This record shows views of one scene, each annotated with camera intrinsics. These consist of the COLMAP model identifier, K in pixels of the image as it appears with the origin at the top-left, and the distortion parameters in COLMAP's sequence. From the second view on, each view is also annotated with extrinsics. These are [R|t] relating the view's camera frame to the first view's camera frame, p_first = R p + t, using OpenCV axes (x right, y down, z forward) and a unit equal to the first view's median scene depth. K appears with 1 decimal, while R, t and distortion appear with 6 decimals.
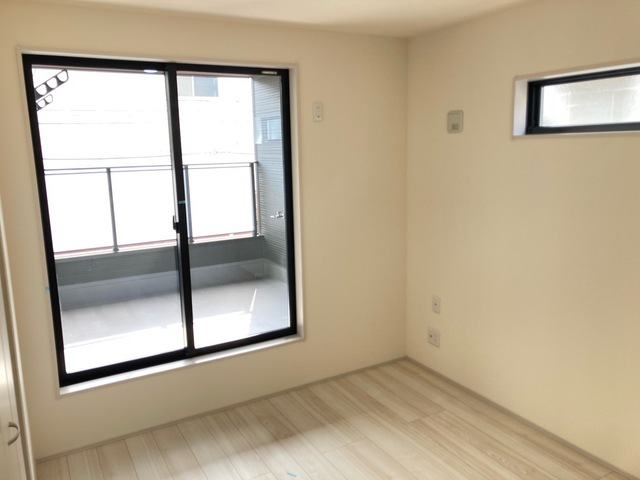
lens RADIAL K [[522.4, 0, 320.0], [0, 522.4, 239.9], [0, 0, 1]] dist [0.031127, -0.011945]
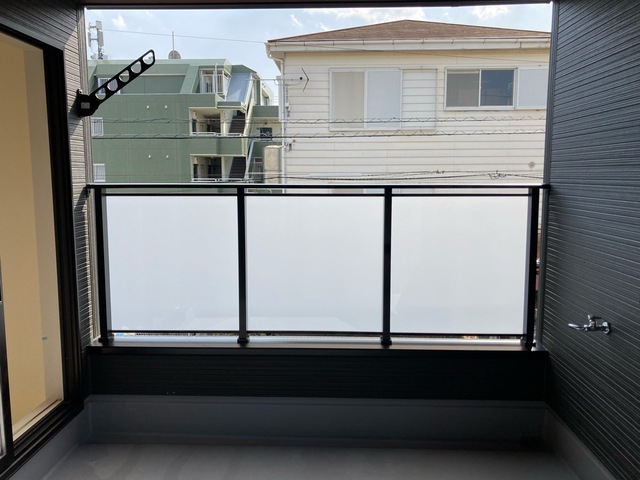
lens RADIAL K [[522.4, 0, 308.8], [0, 522.4, 227.5], [0, 0, 1]] dist [0.031127, -0.011945]
pose [[0.845879, 0.079645, -0.527395, -0.053236], [-0.114050, 0.992928, -0.032975, -0.076100], [0.521039, 0.088042, 0.848980, 0.517981]]
